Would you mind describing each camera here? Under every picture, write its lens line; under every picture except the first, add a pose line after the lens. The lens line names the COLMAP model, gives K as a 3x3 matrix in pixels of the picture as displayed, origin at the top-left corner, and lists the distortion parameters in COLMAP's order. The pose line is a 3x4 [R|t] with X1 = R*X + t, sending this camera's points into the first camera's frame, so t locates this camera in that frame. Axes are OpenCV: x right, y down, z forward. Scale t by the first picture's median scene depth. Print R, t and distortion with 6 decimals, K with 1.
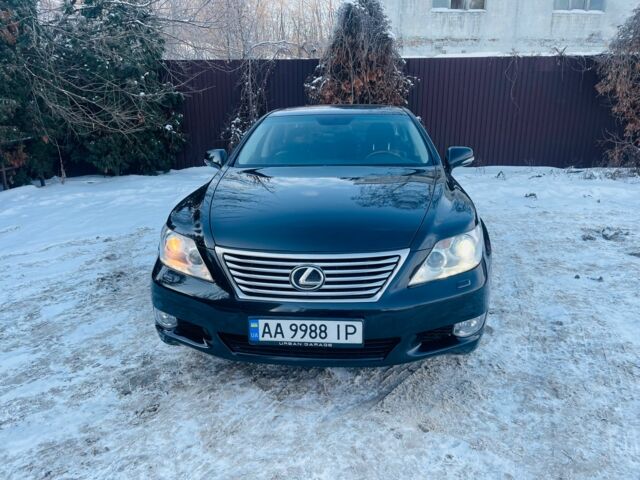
lens RADIAL K [[484.3, 0, 320.0], [0, 484.3, 240.0], [0, 0, 1]] dist [0.081217, -0.105766]
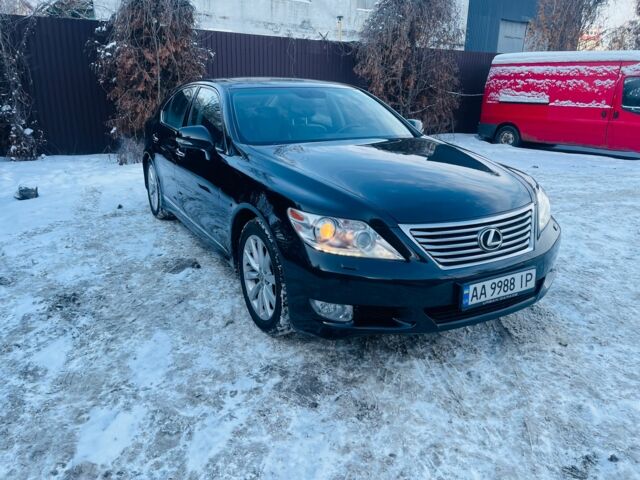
lens RADIAL K [[484.3, 0, 320.0], [0, 484.3, 240.0], [0, 0, 1]] dist [0.081217, -0.105766]
pose [[0.817824, -0.150315, 0.555490, -0.902899], [0.125407, 0.988636, 0.082892, -0.056311], [-0.561637, 0.001871, 0.827381, 0.295449]]
